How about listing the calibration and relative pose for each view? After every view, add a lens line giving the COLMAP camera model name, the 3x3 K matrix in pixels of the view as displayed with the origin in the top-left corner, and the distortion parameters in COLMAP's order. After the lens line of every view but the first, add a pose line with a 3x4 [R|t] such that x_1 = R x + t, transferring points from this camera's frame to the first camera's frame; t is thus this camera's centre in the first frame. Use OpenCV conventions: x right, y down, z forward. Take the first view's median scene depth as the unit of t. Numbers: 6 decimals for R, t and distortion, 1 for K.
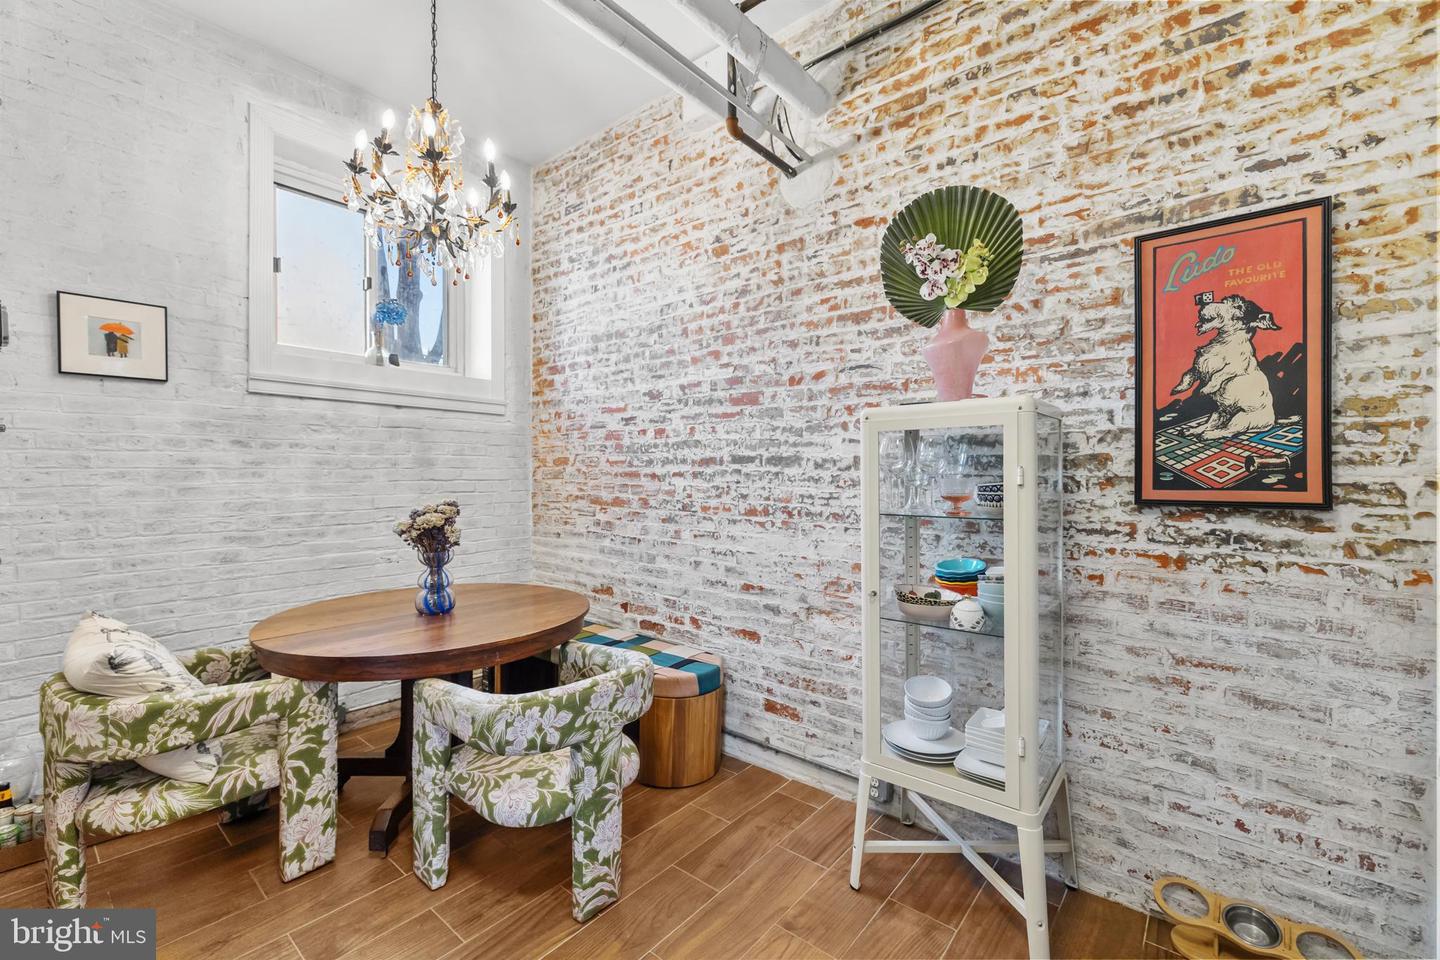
lens RADIAL K [[615.0, 0, 717.9], [0, 615.0, 477.0], [0, 0, 1]] dist [0.001384, 0.000251]
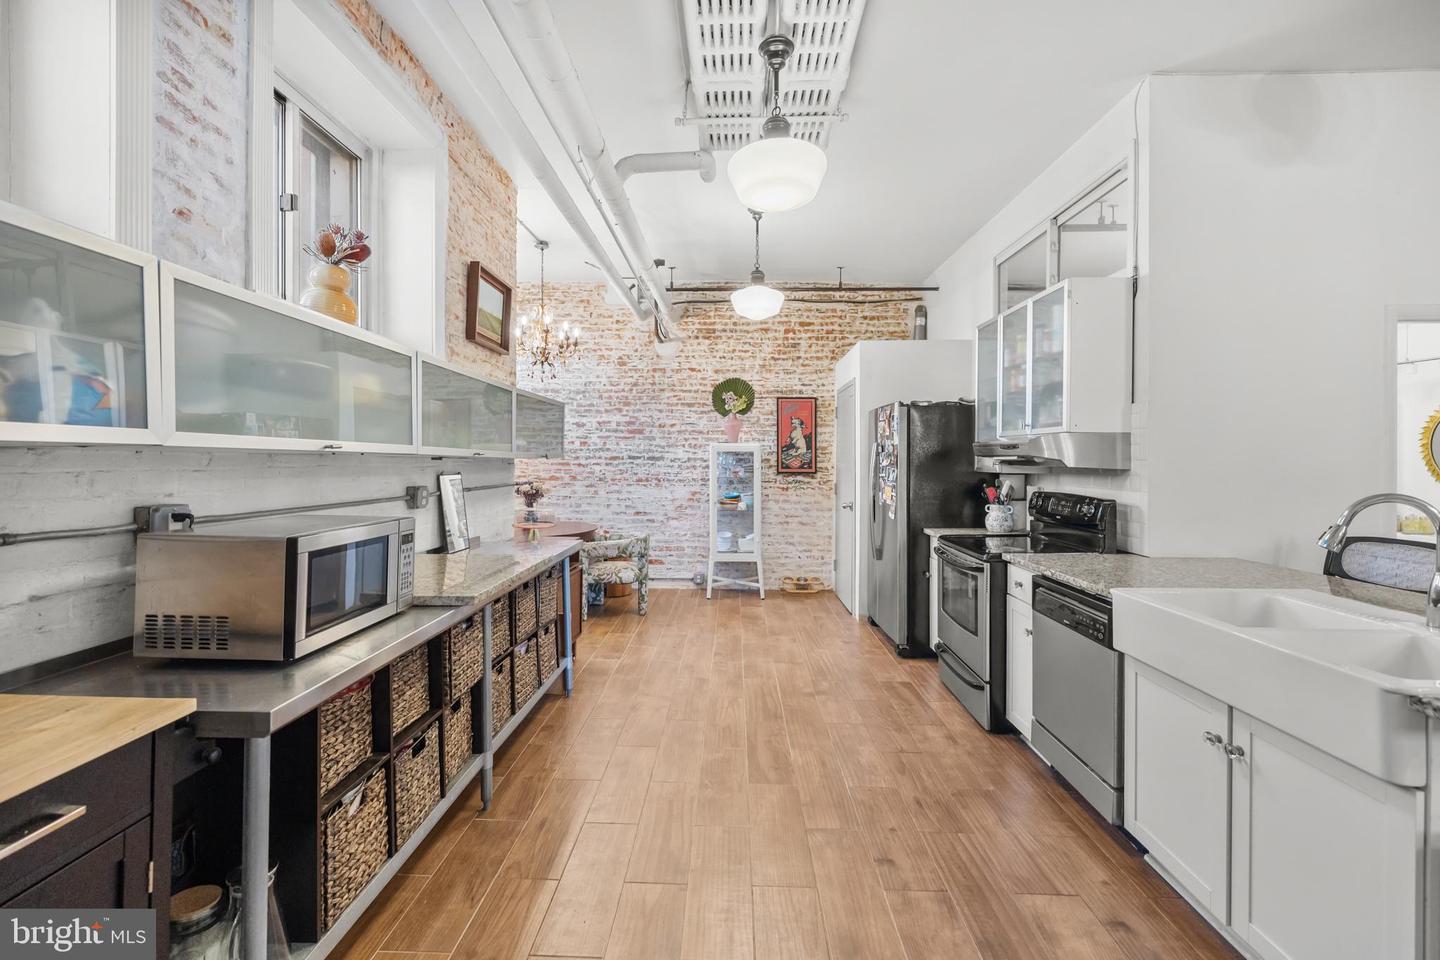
lens RADIAL K [[610.1, 0, 723.8], [0, 610.1, 462.9], [0, 0, 1]] dist [0.002300, 0.000216]
pose [[0.761504, 0.001837, 0.648157, -1.546546], [-0.001472, 0.999998, -0.001104, -0.008789], [-0.648158, -0.000113, 0.761506, -1.242425]]
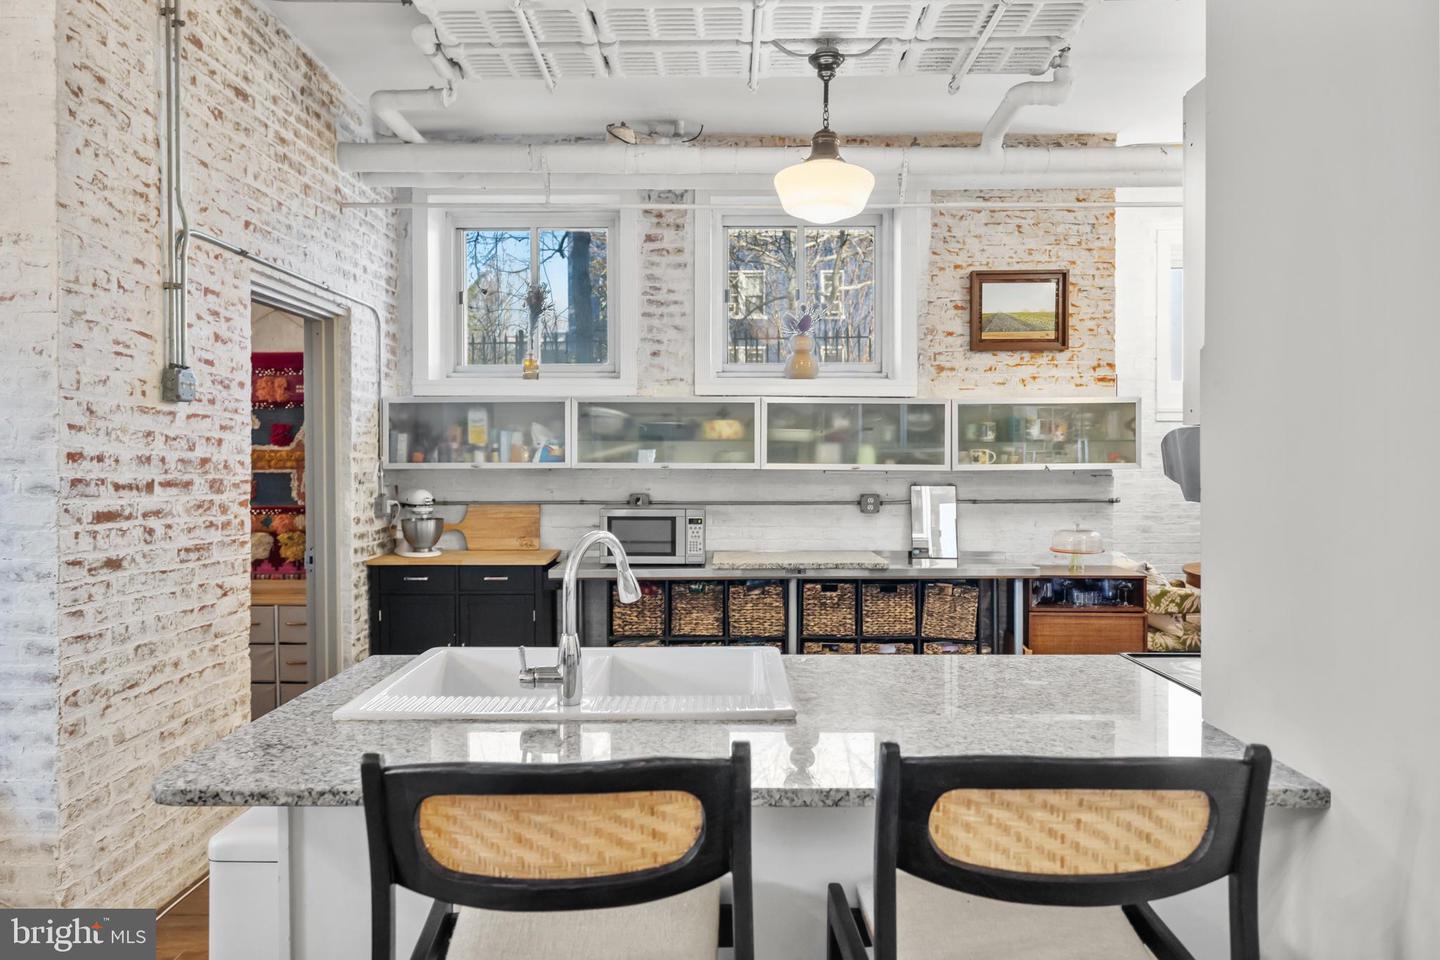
lens RADIAL K [[976.8, 0, 715.5], [0, 976.8, 468.9], [0, 0, 1]] dist [0.001323, 0.002255]
pose [[0.654879, 0.007068, -0.755701, 0.441457], [-0.002569, 0.999971, 0.007127, -0.040733], [0.755730, -0.002726, 0.654878, -1.756819]]
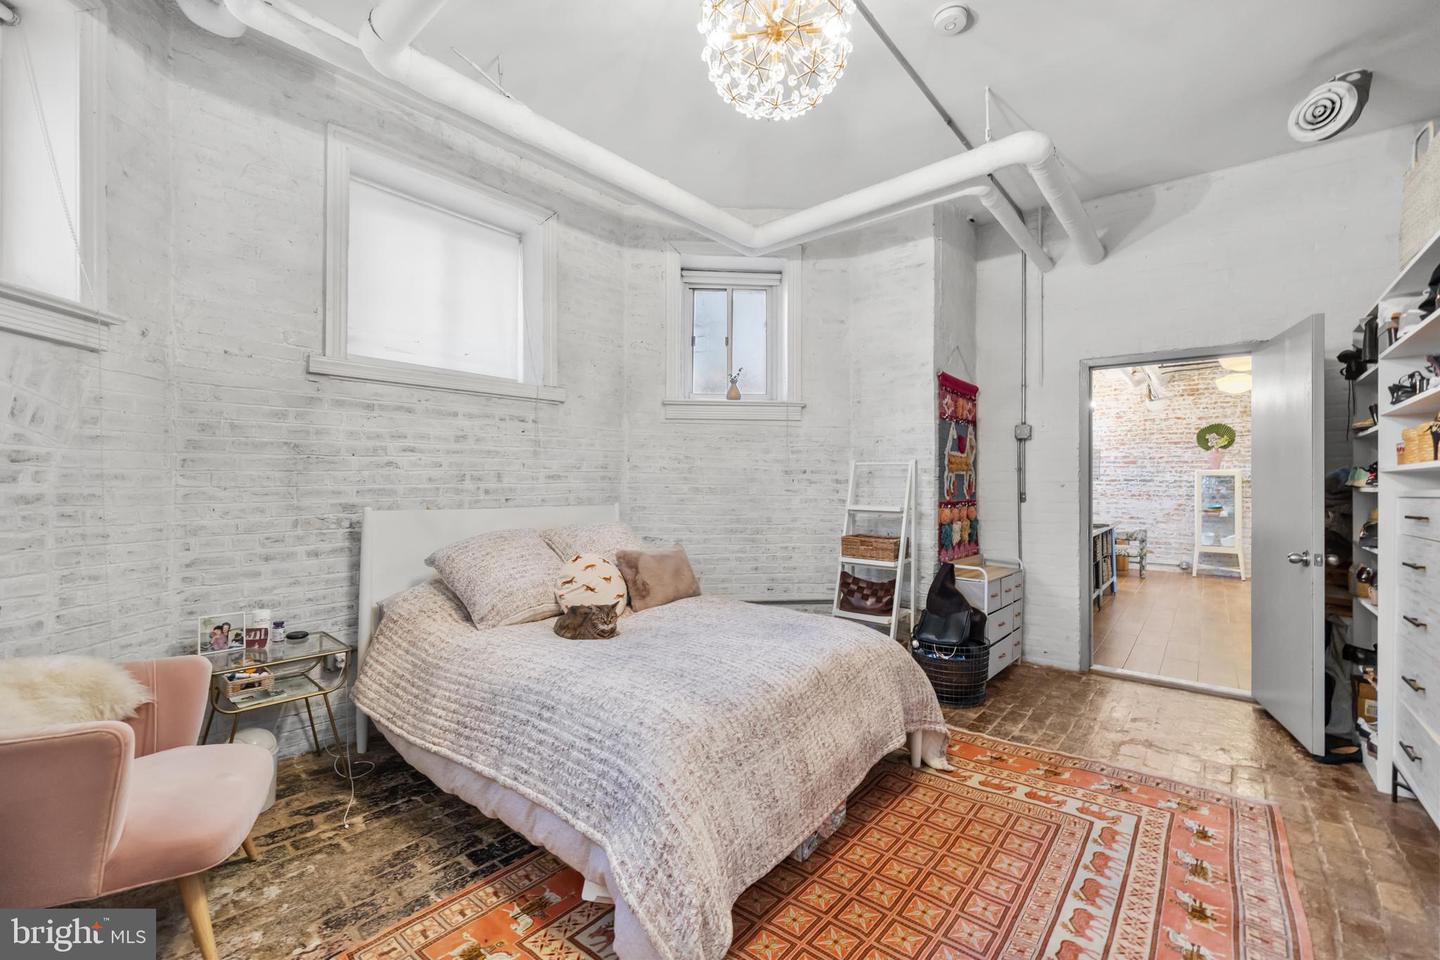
lens RADIAL K [[606.4, 0, 717.4], [0, 606.4, 479.7], [0, 0, 1]] dist [-0.000757, 0.000405]
pose [[0.999006, 0.008898, 0.043671, -3.115839], [-0.008325, 0.999877, -0.013296, 0.043720], [-0.043784, 0.012919, 0.998957, -2.942232]]
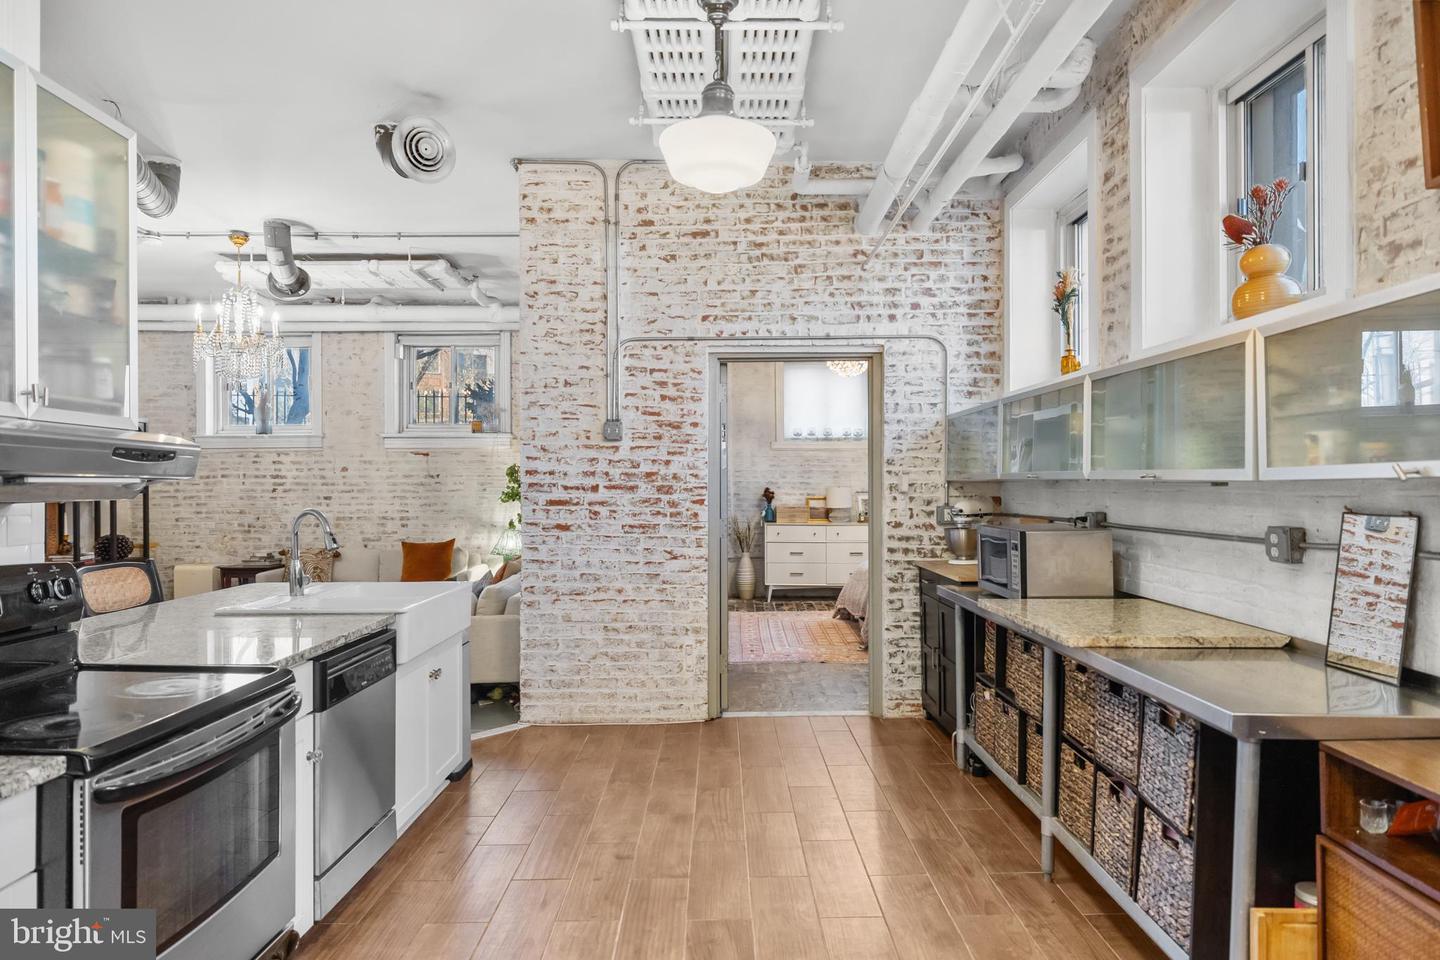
lens RADIAL K [[896.3, 0, 719.7], [0, 896.3, 482.6], [0, 0, 1]] dist [-0.000864, -0.002226]
pose [[-0.745622, 0.002179, -0.666366, 0.161710], [0.001660, 0.999998, 0.001412, -0.020348], [0.666367, -0.000053, -0.745624, 0.569950]]
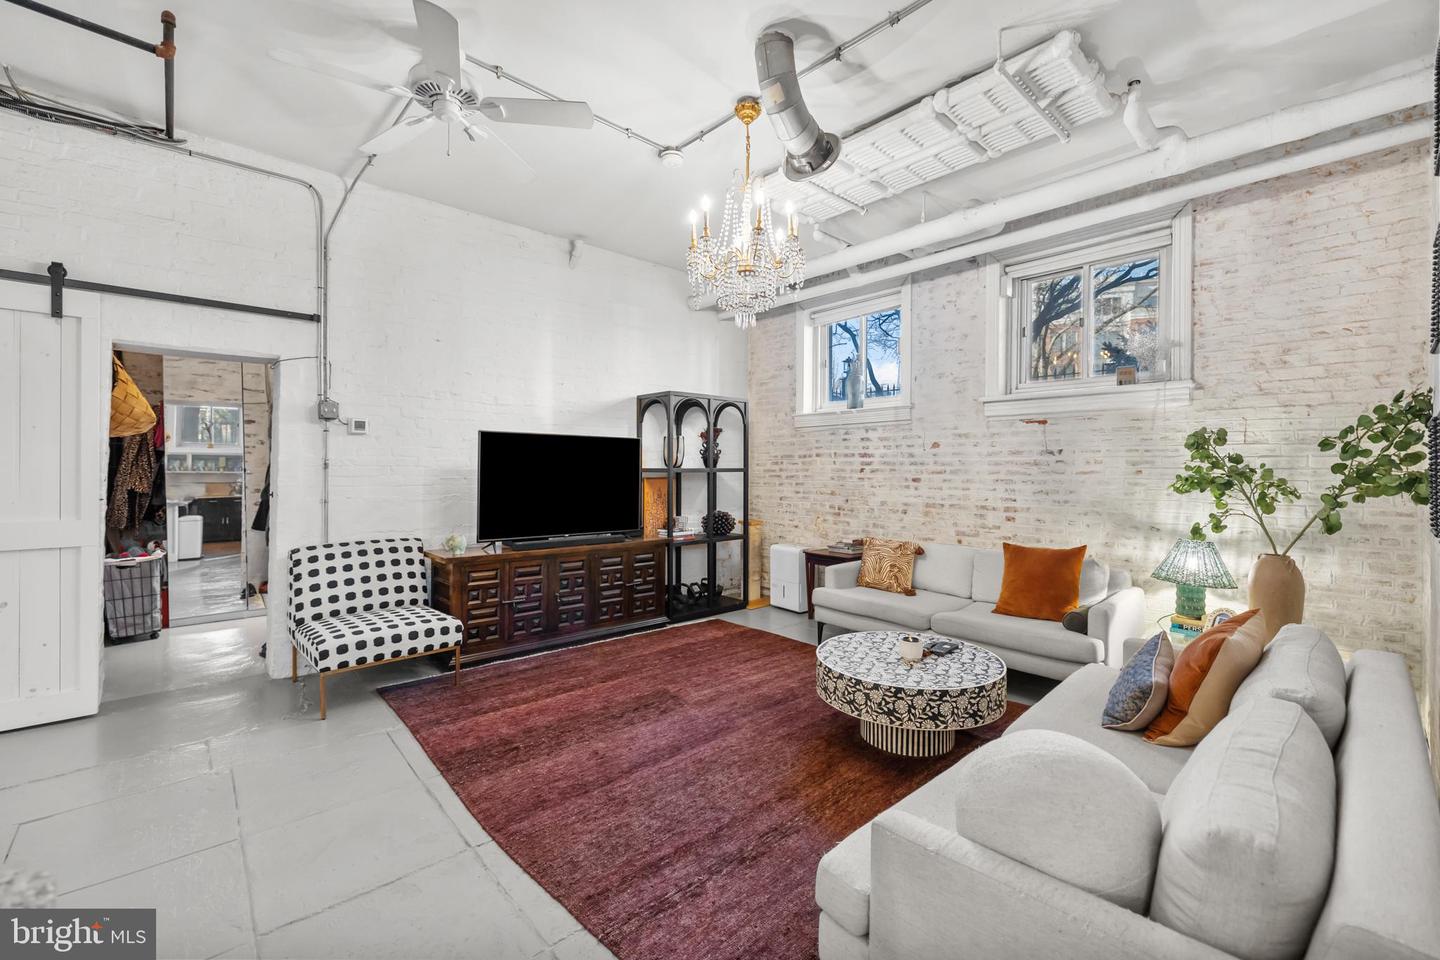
lens RADIAL K [[607.4, 0, 716.8], [0, 607.4, 471.3], [0, 0, 1]] dist [-0.001158, 0.000108]
pose [[-0.994194, -0.005322, 0.107471, -0.748339], [-0.004710, 0.999971, 0.005951, 0.009968], [-0.107499, 0.005410, -0.994190, -1.341712]]
